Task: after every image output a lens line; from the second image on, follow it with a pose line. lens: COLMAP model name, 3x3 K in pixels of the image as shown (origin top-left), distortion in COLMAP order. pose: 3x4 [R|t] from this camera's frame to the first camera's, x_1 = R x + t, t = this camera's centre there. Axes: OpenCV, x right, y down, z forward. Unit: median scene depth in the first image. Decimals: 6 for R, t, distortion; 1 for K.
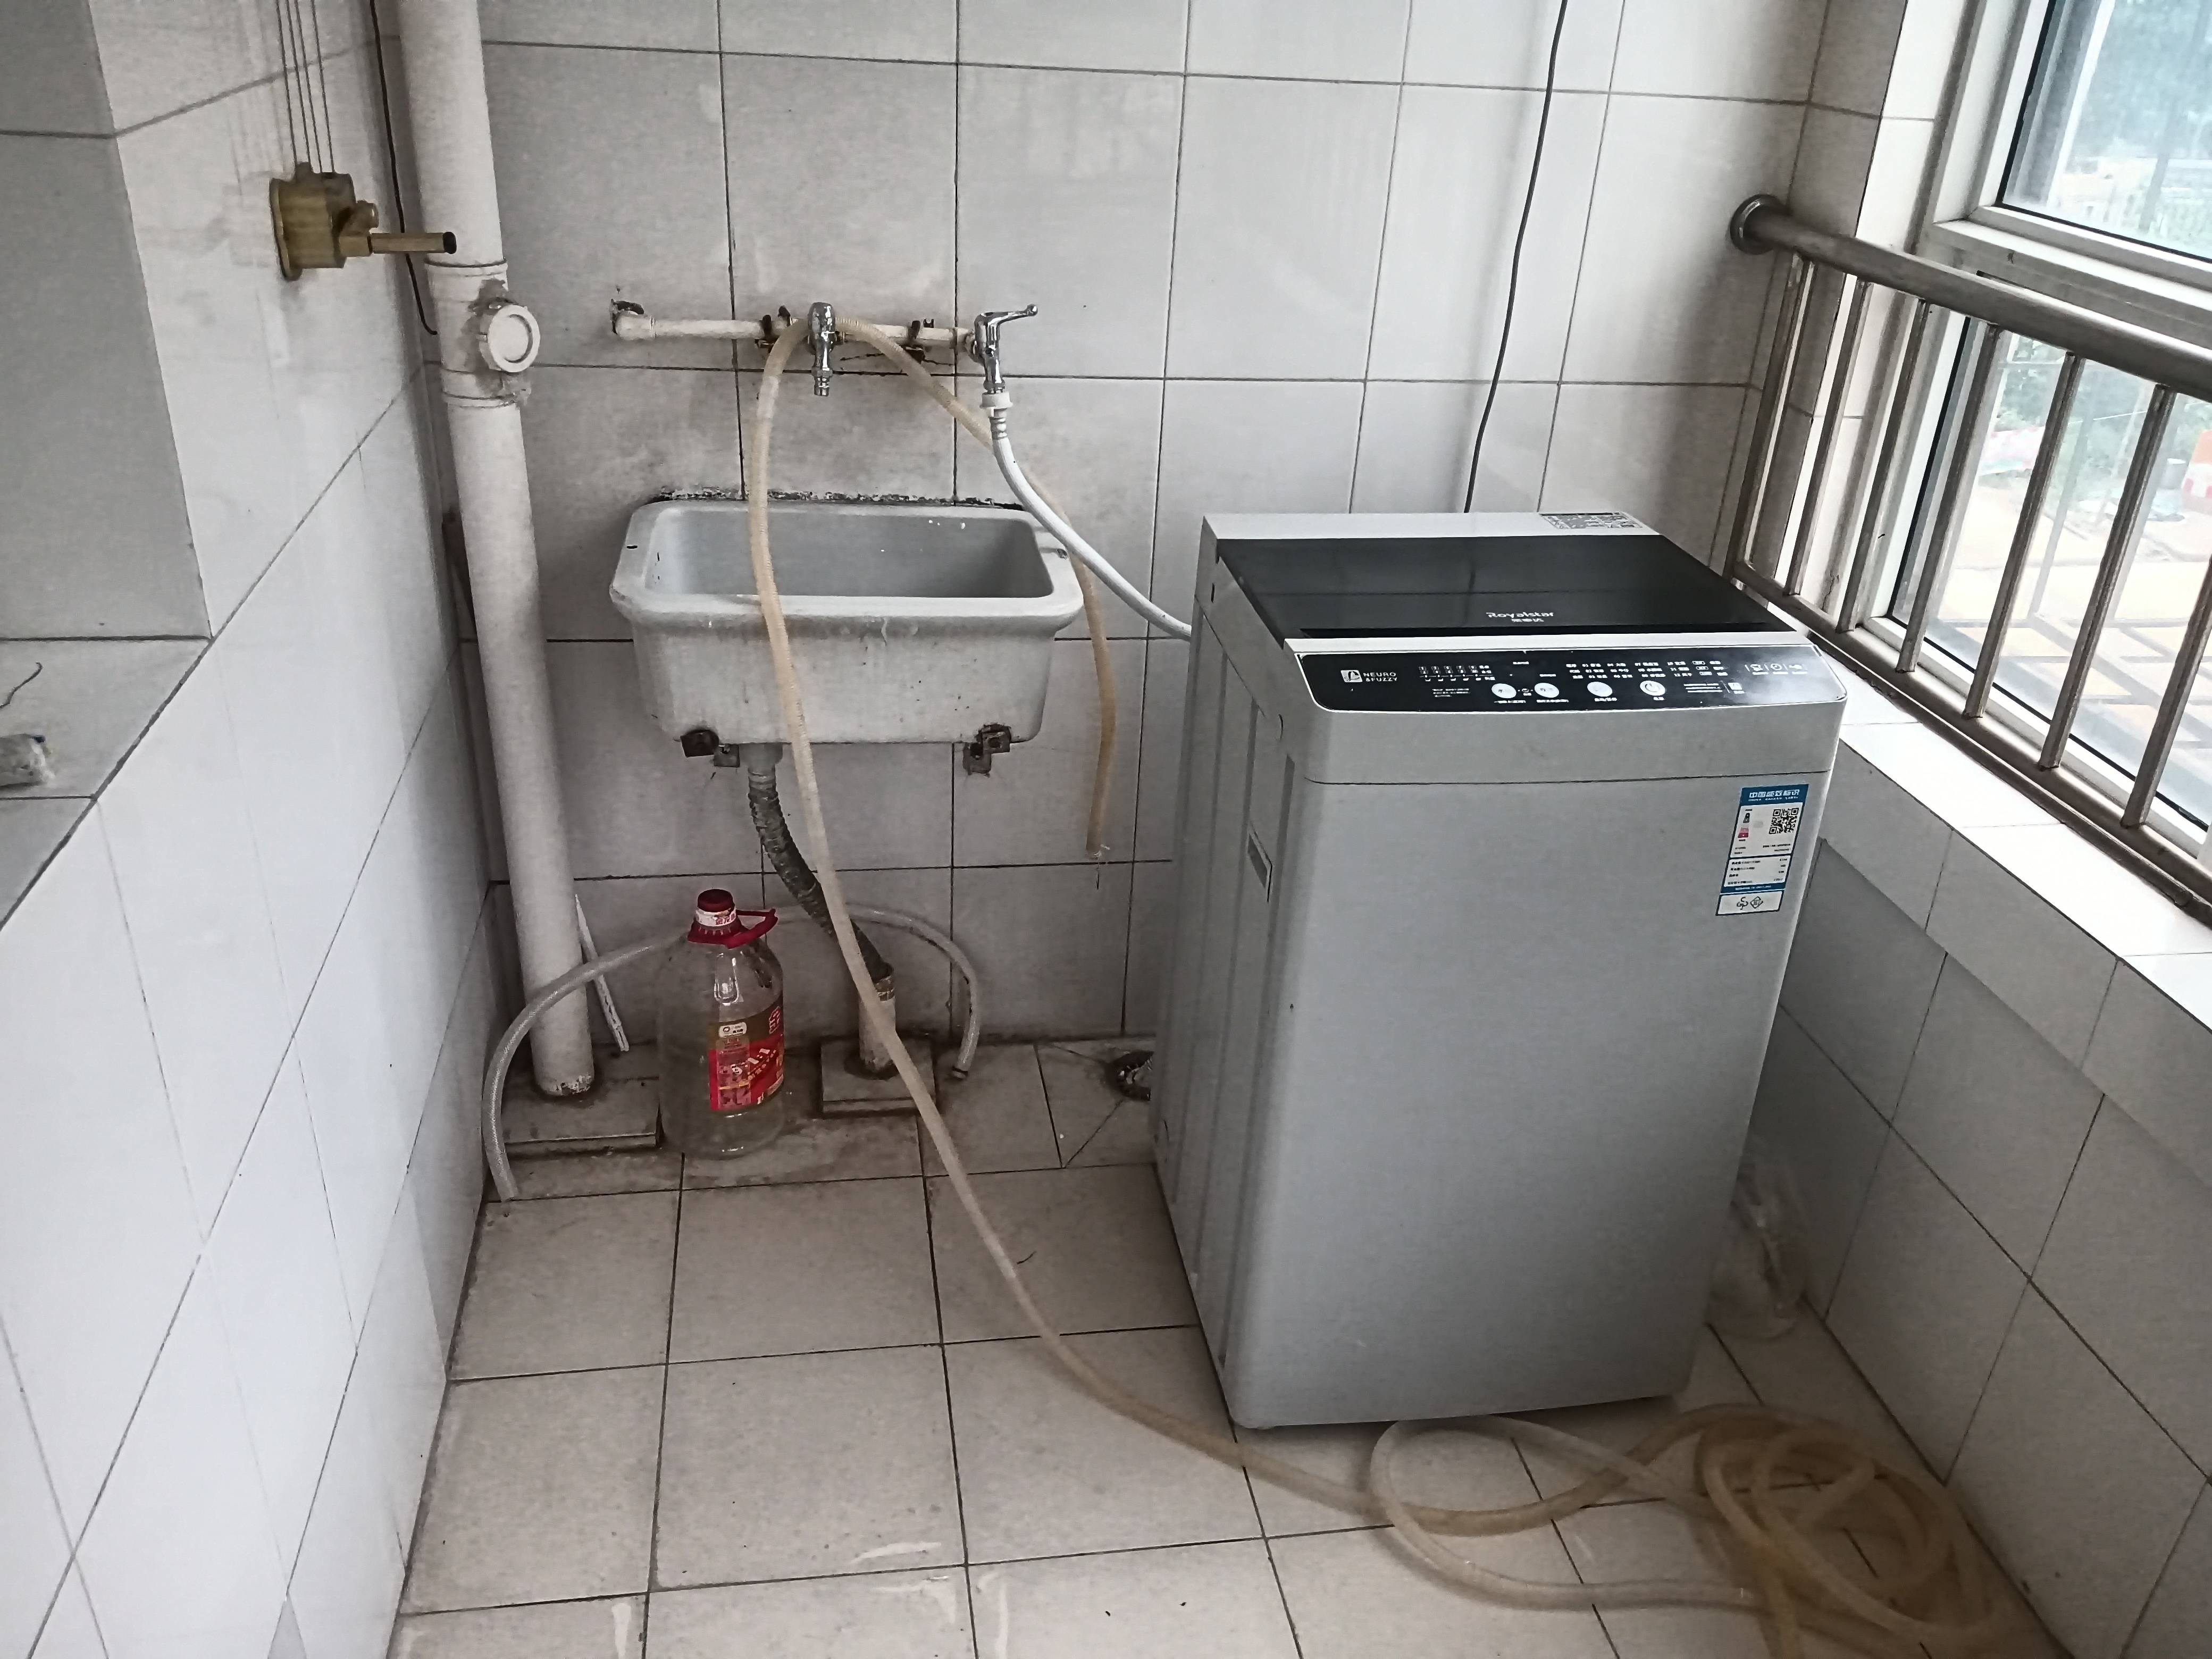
lens RADIAL K [[1743.9, 0, 1110.3], [0, 1743.9, 819.8], [0, 0, 1]] dist [0.087161, -0.173179]
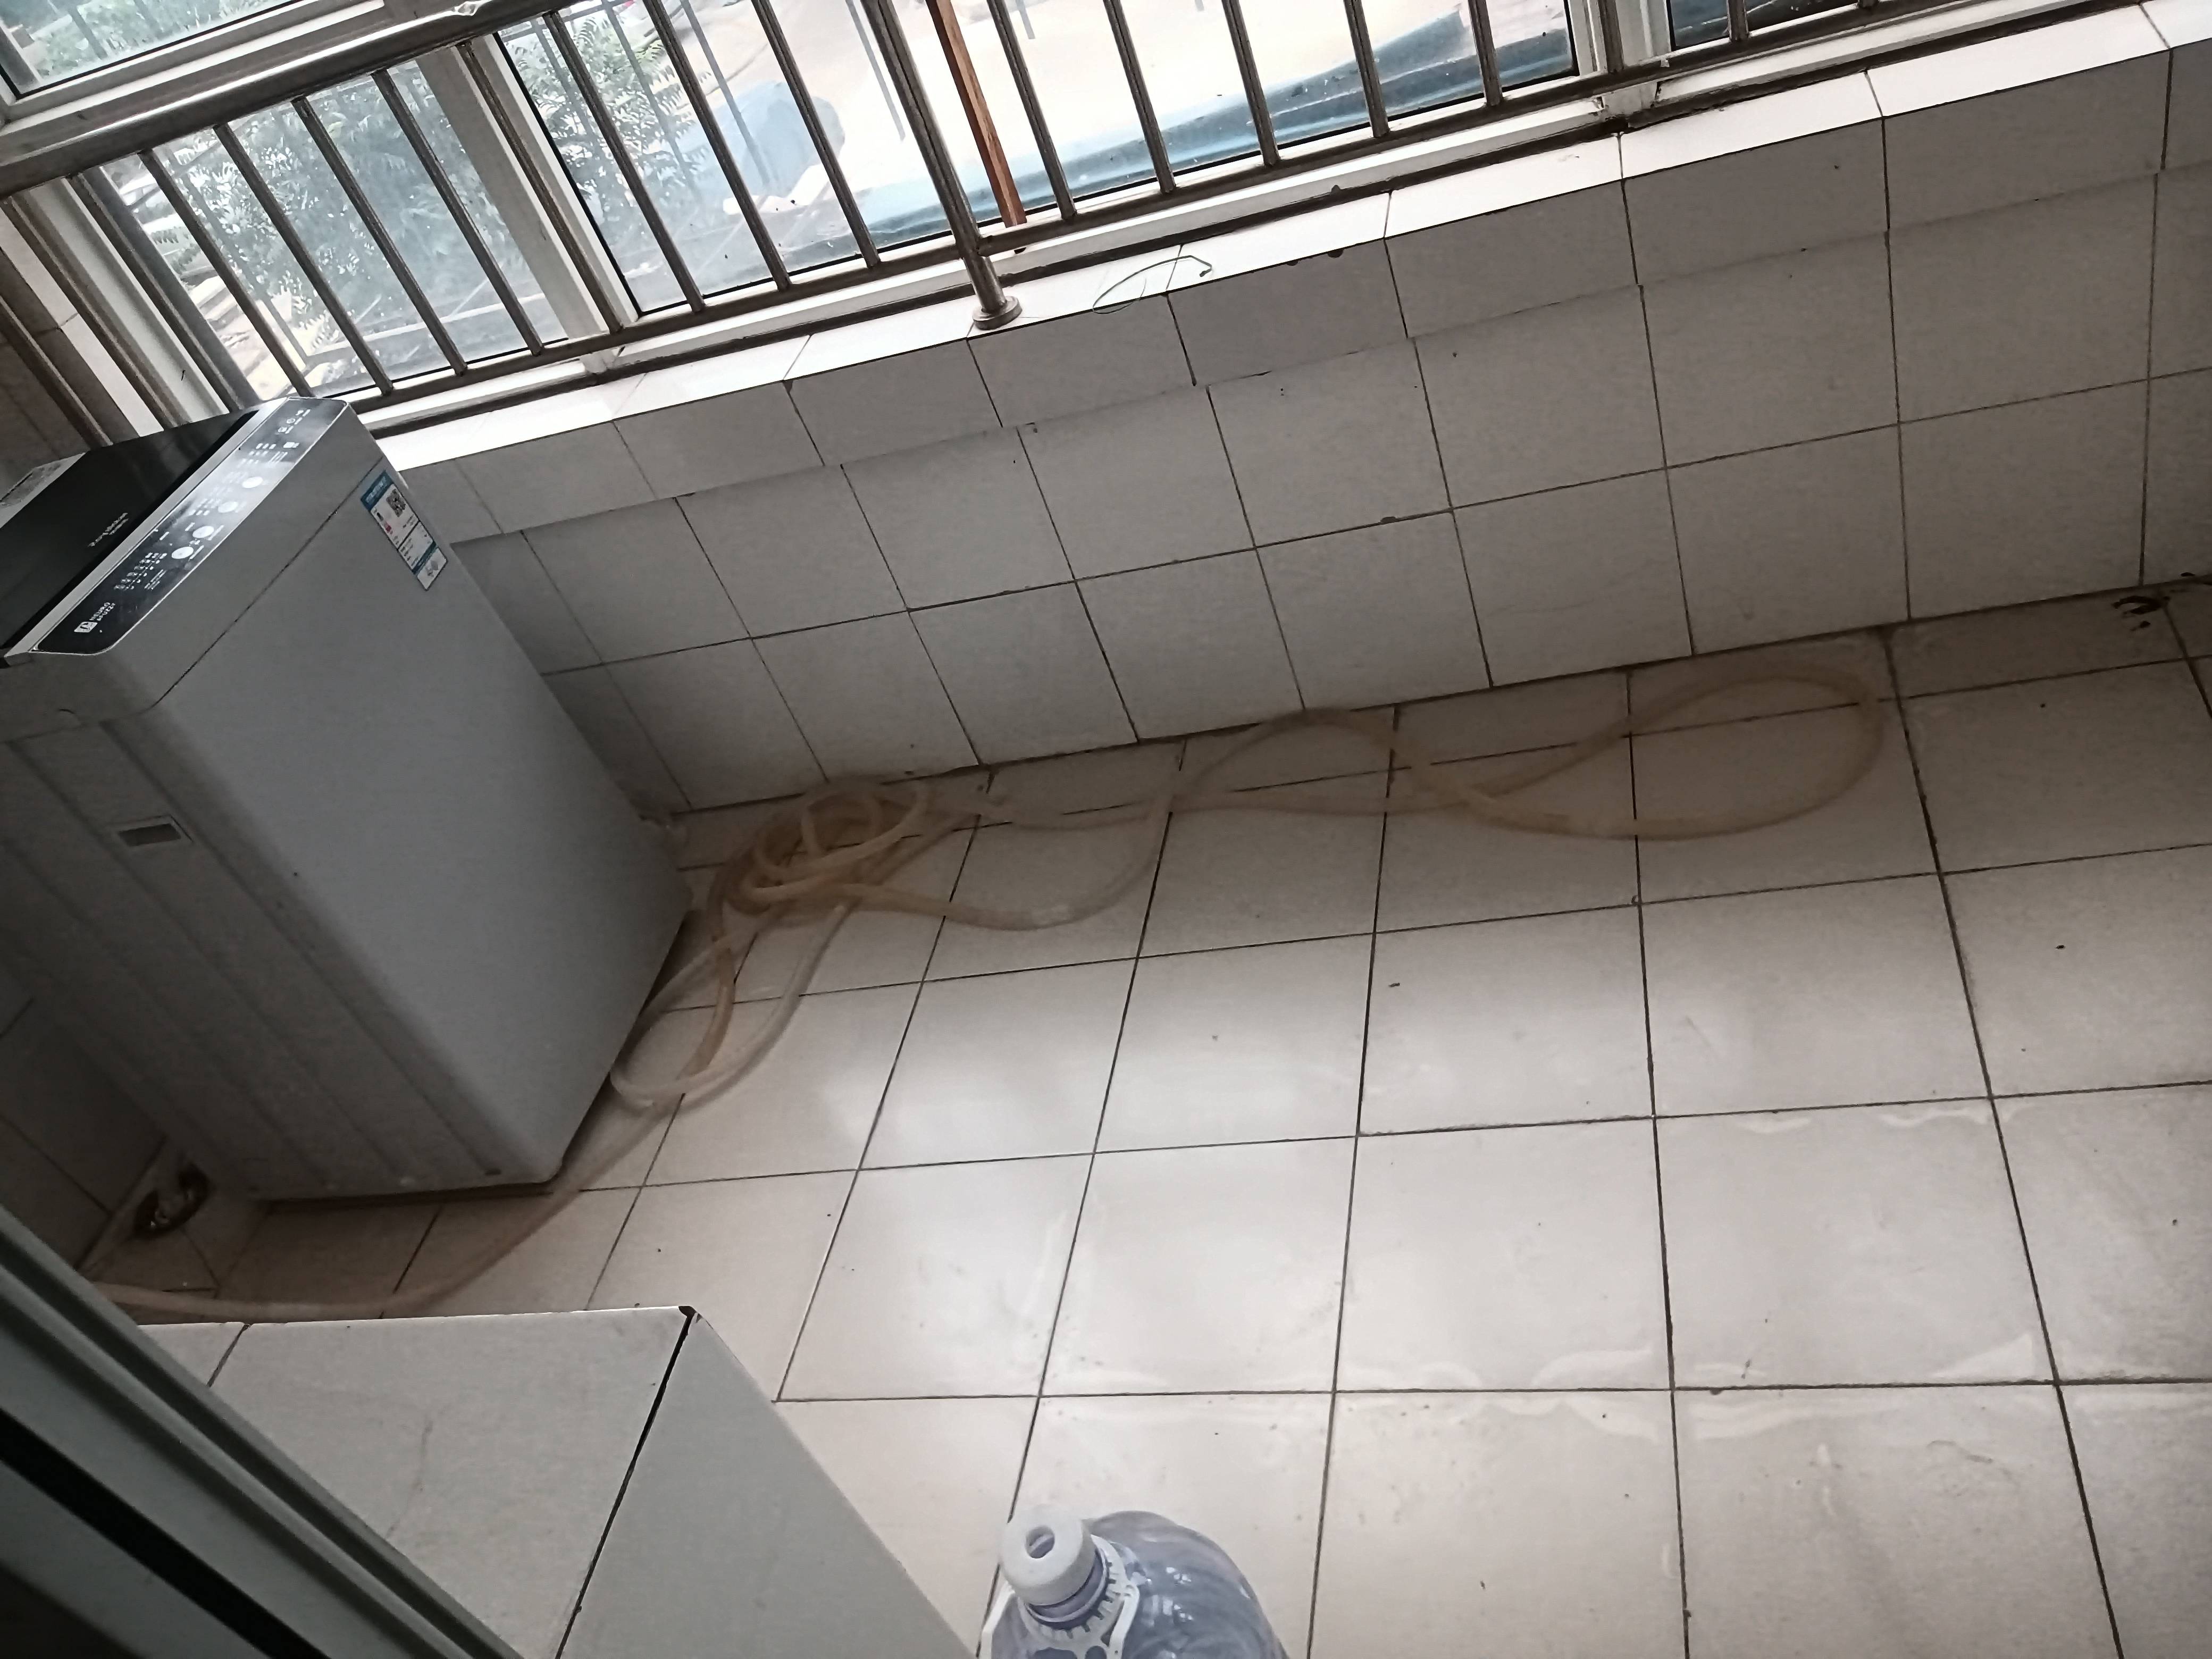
lens RADIAL K [[1816.6, 0, 1110.0], [0, 1816.6, 826.7], [0, 0, 1]] dist [-0.010438, -0.008656]
pose [[0.309993, -0.712863, 0.629071, -0.420307], [0.707118, 0.615164, 0.348651, 0.049132], [-0.635522, 0.336748, 0.694775, -0.151142]]
